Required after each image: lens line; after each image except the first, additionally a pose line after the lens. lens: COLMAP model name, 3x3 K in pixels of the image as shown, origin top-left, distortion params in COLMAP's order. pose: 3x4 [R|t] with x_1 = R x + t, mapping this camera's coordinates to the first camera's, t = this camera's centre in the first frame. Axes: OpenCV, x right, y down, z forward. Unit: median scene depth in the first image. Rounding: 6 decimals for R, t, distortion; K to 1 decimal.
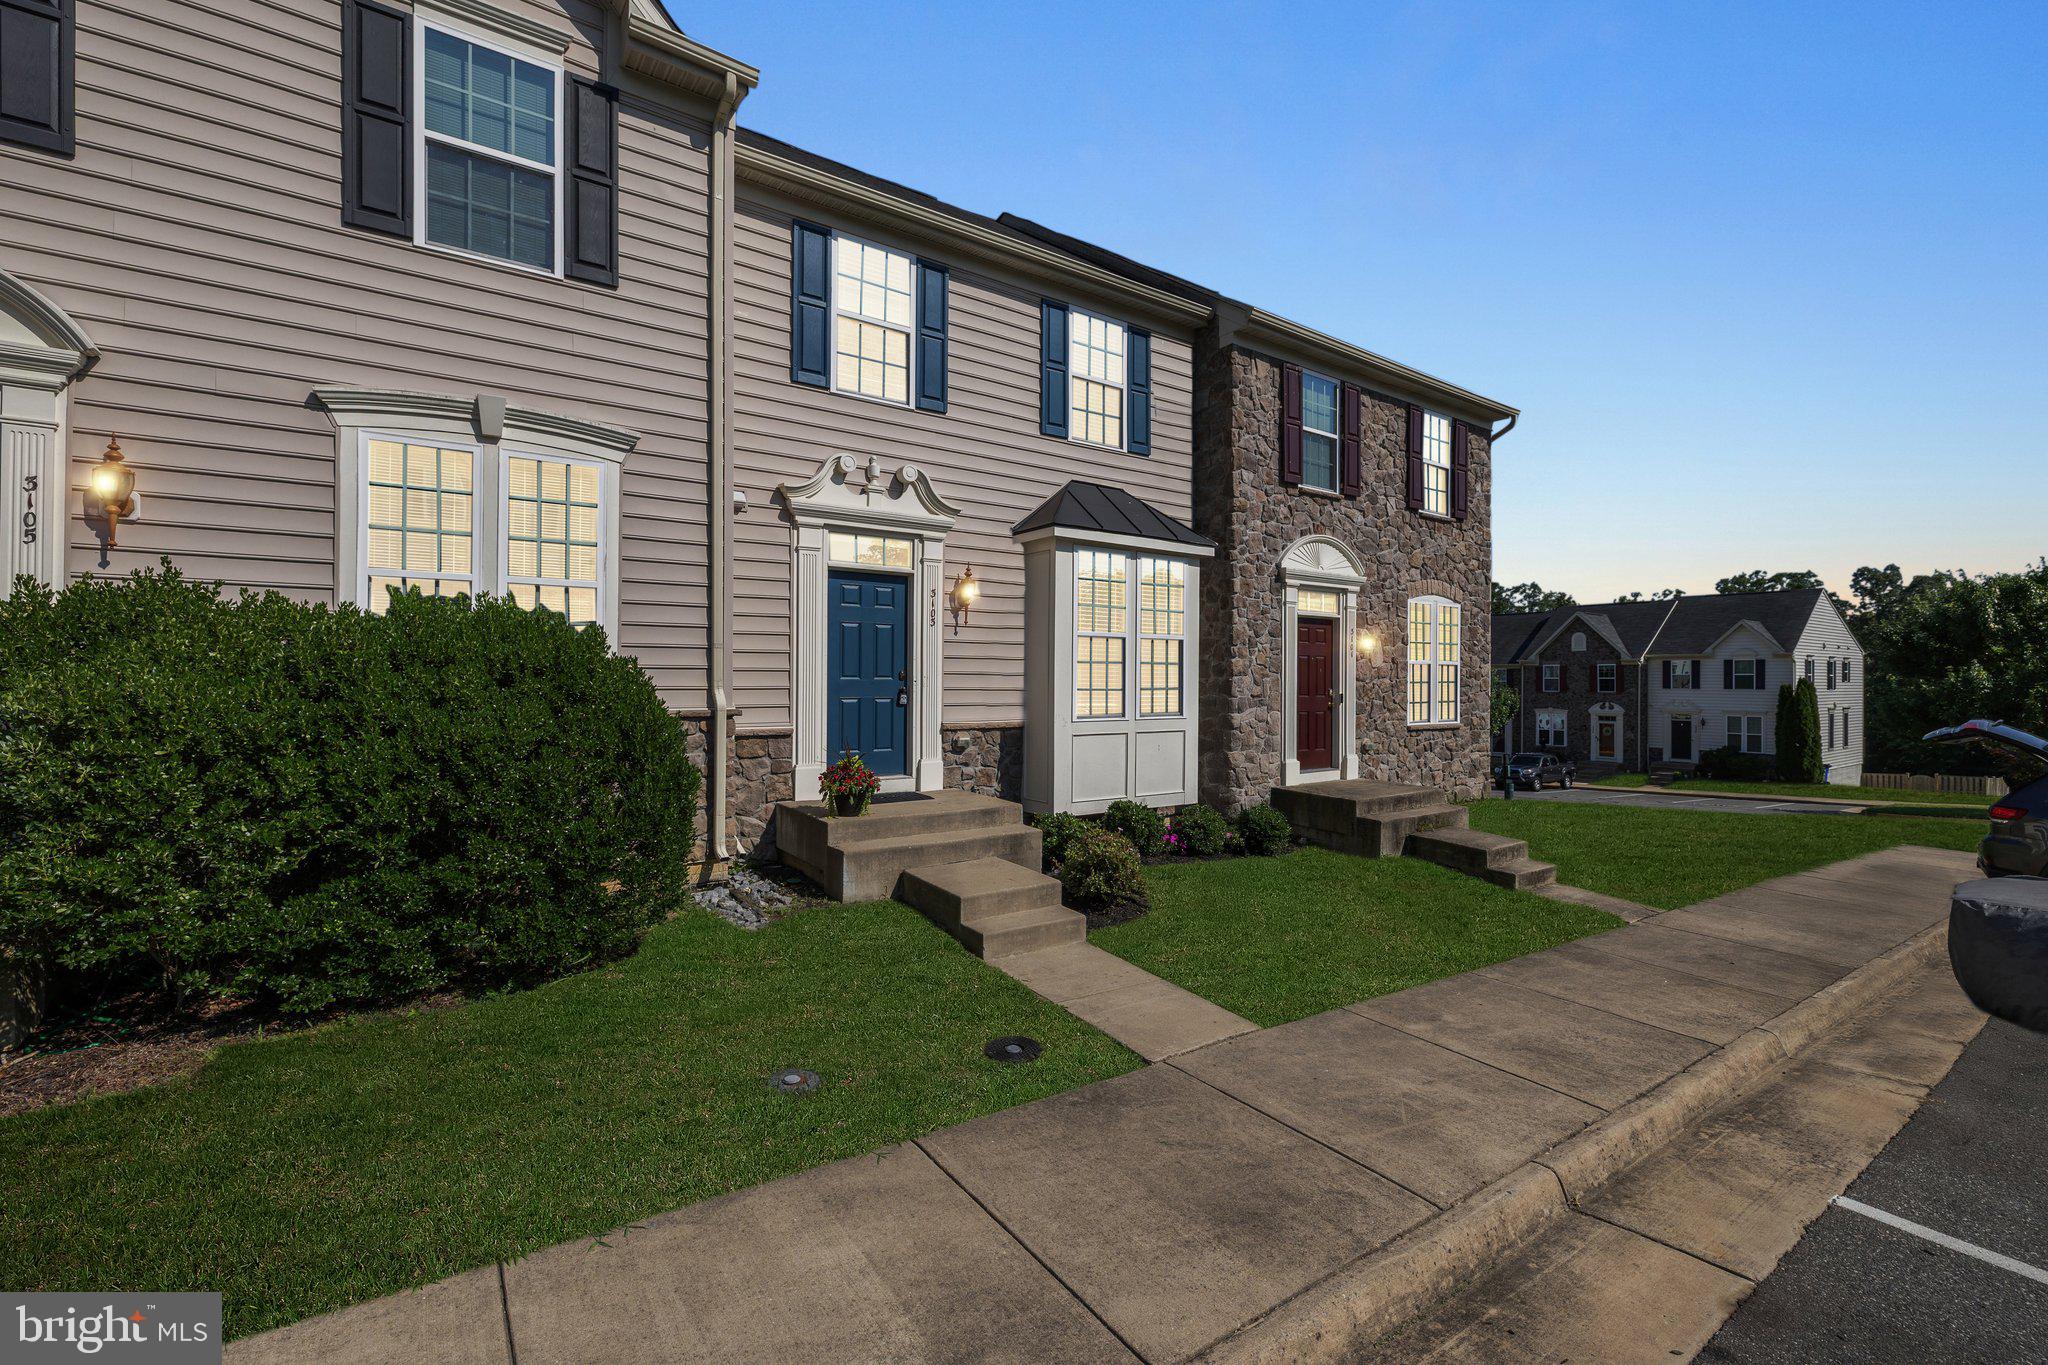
lens RADIAL K [[862.4, 0, 1010.7], [0, 862.4, 668.7], [0, 0, 1]] dist [0.002419, -0.000007]
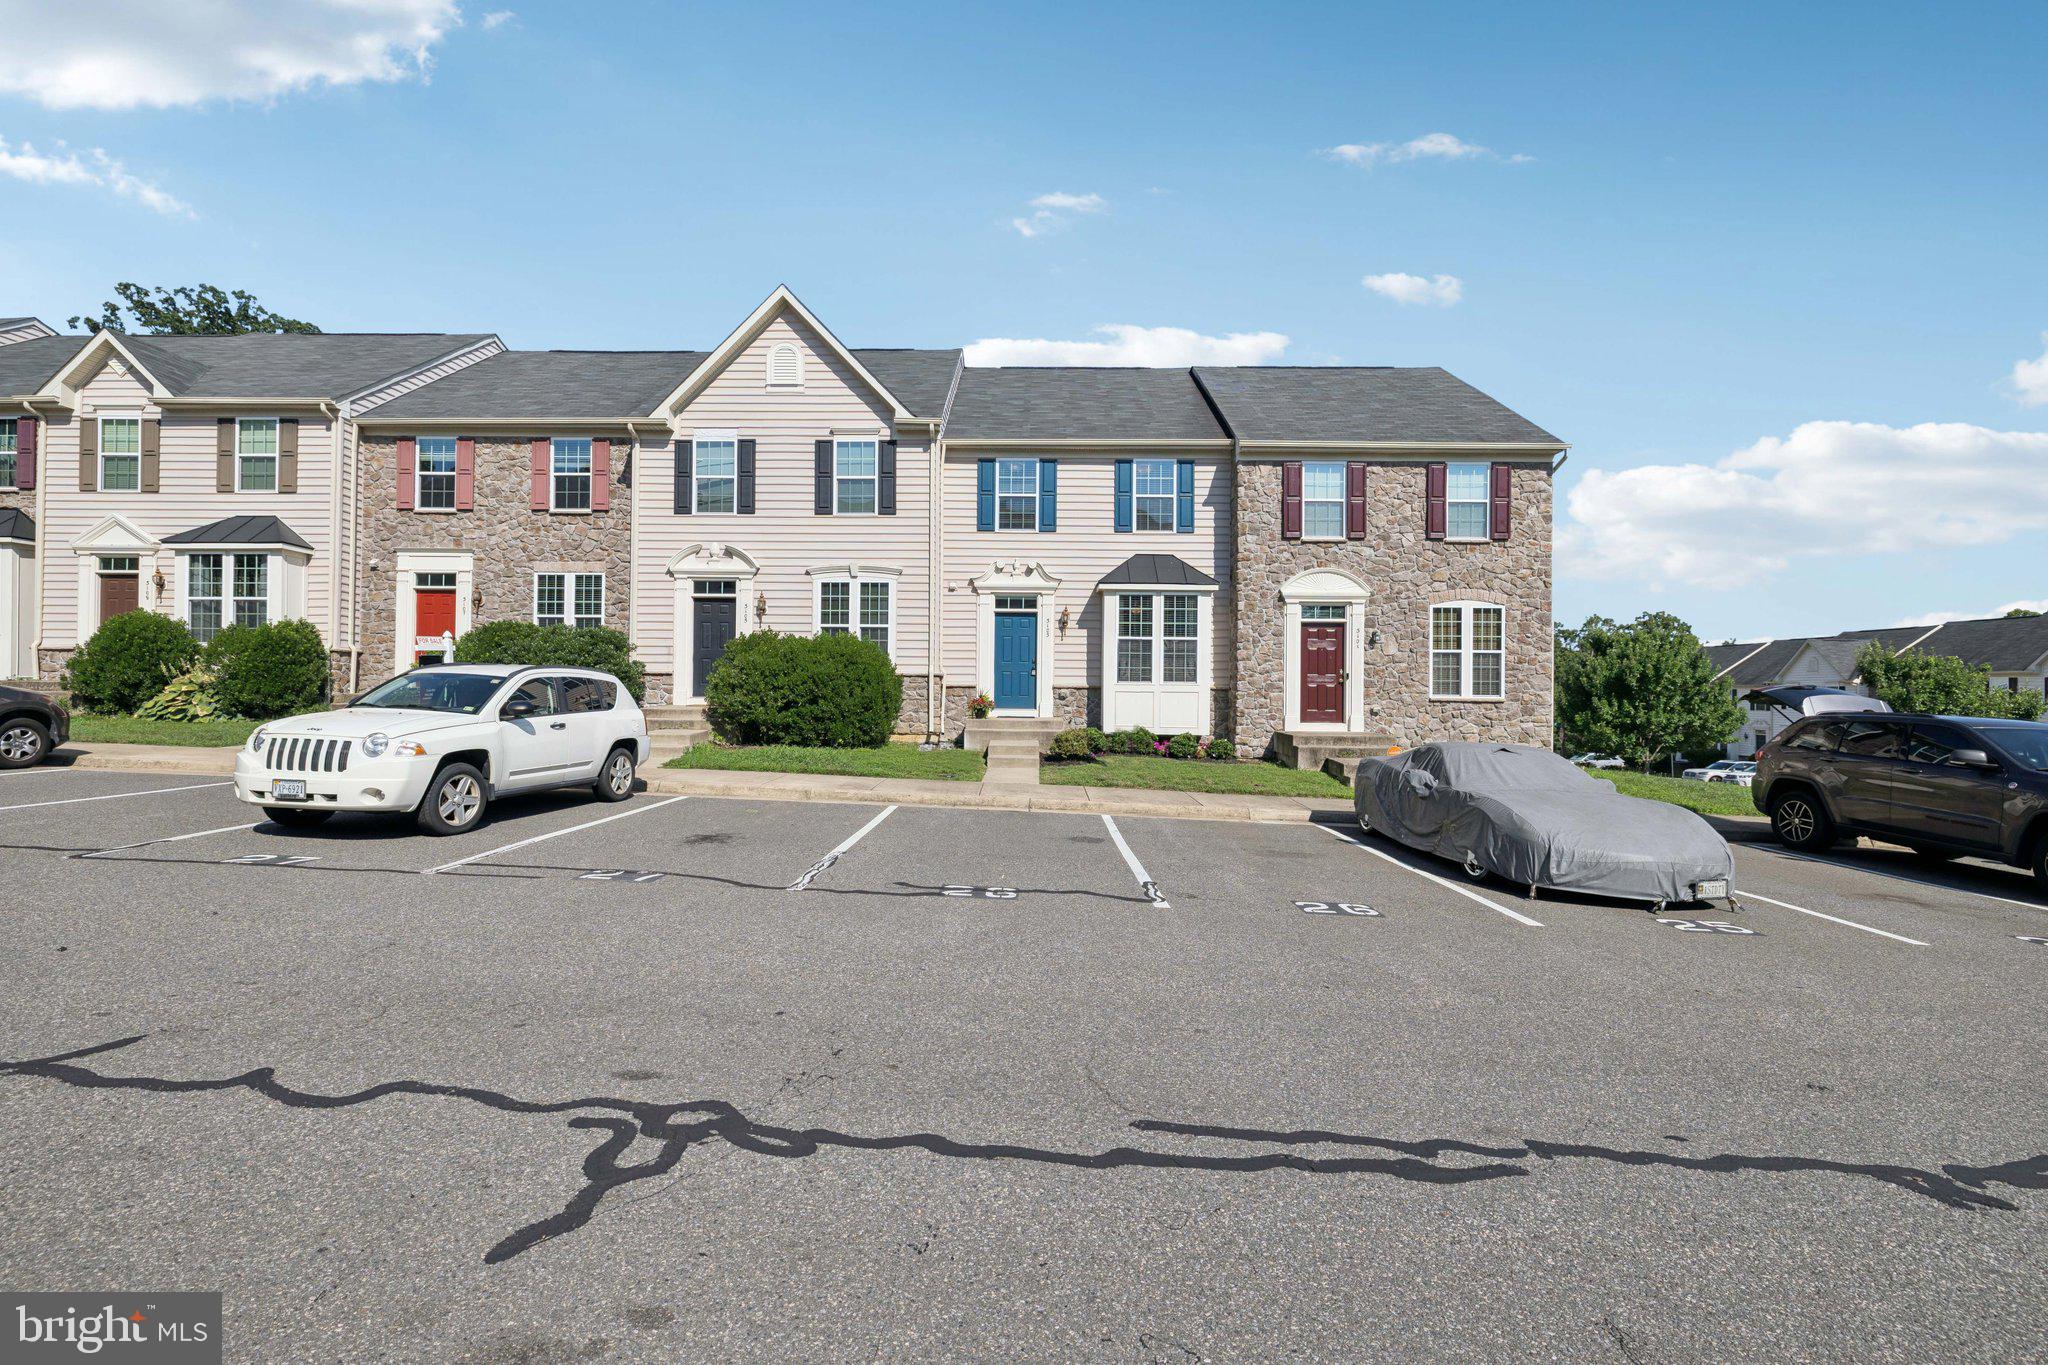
lens RADIAL K [[849.4, 0, 1014.2], [0, 849.4, 678.4], [0, 0, 1]] dist [0.000276, -0.000002]
pose [[0.812604, -0.002046, -0.582812, 1.001501], [0.000555, 0.999996, -0.002737, 0.054018], [0.582815, 0.001901, 0.812602, -0.671596]]
